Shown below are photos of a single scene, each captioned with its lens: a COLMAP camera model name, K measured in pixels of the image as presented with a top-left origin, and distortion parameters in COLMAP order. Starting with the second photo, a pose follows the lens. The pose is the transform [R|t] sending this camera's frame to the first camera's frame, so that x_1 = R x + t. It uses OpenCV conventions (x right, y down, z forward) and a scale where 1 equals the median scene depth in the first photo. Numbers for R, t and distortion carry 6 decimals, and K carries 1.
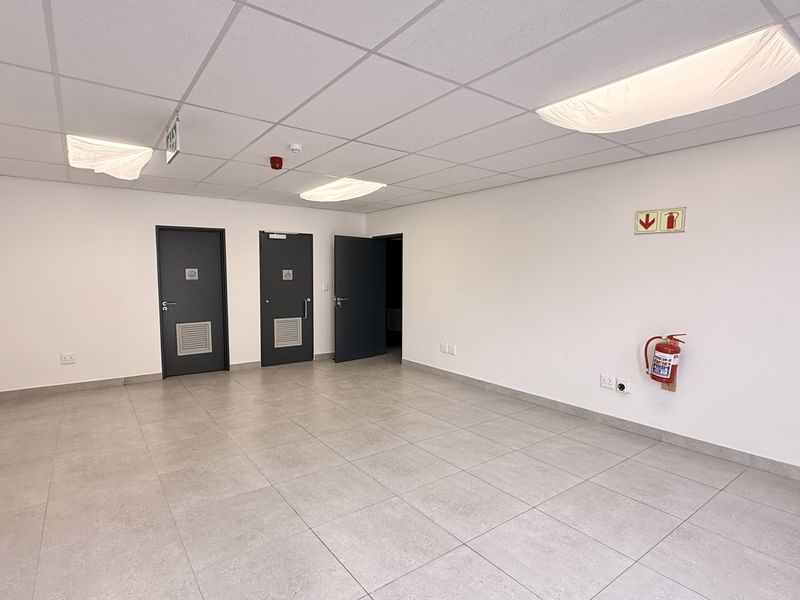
lens RADIAL K [[422.5, 0, 399.9], [0, 422.5, 300.9], [0, 0, 1]] dist [-0.004184, 0.004429]
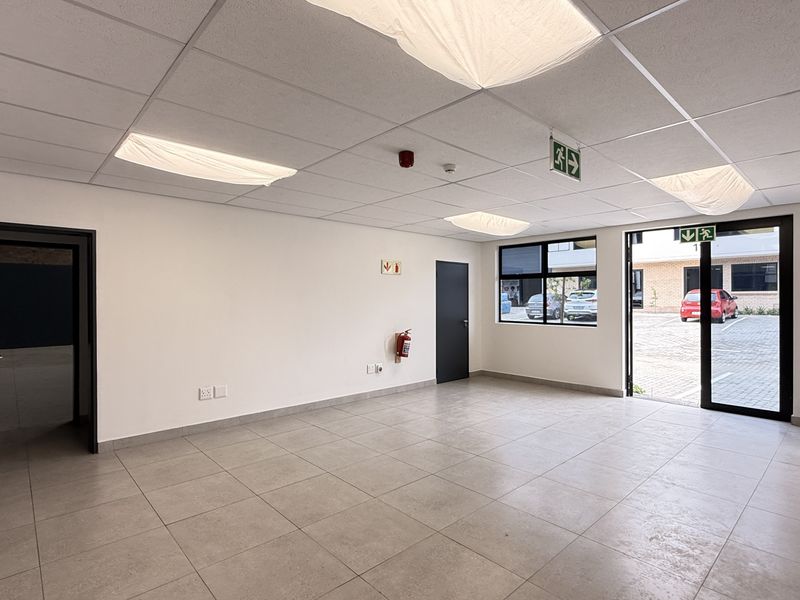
lens RADIAL K [[422.5, 0, 396.3], [0, 422.5, 295.8], [0, 0, 1]] dist [-0.004184, 0.004429]
pose [[-0.106048, 0.003890, 0.994353, -1.090193], [0.066527, 0.997780, 0.003192, -0.072275], [-0.992133, 0.066490, -0.106071, 1.128000]]
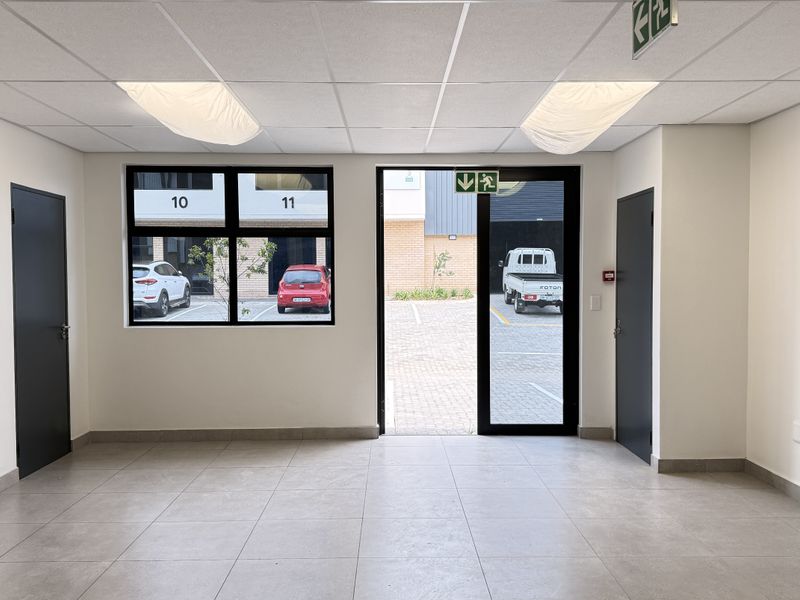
lens RADIAL K [[739.5, 0, 397.9], [0, 739.5, 300.9], [0, 0, 1]] dist [0.038475, 0.000000]
pose [[-0.813108, -0.018257, 0.581826, -0.619118], [0.038092, 0.995697, 0.084479, -0.084928], [-0.580865, 0.090853, -0.808914, 1.456759]]
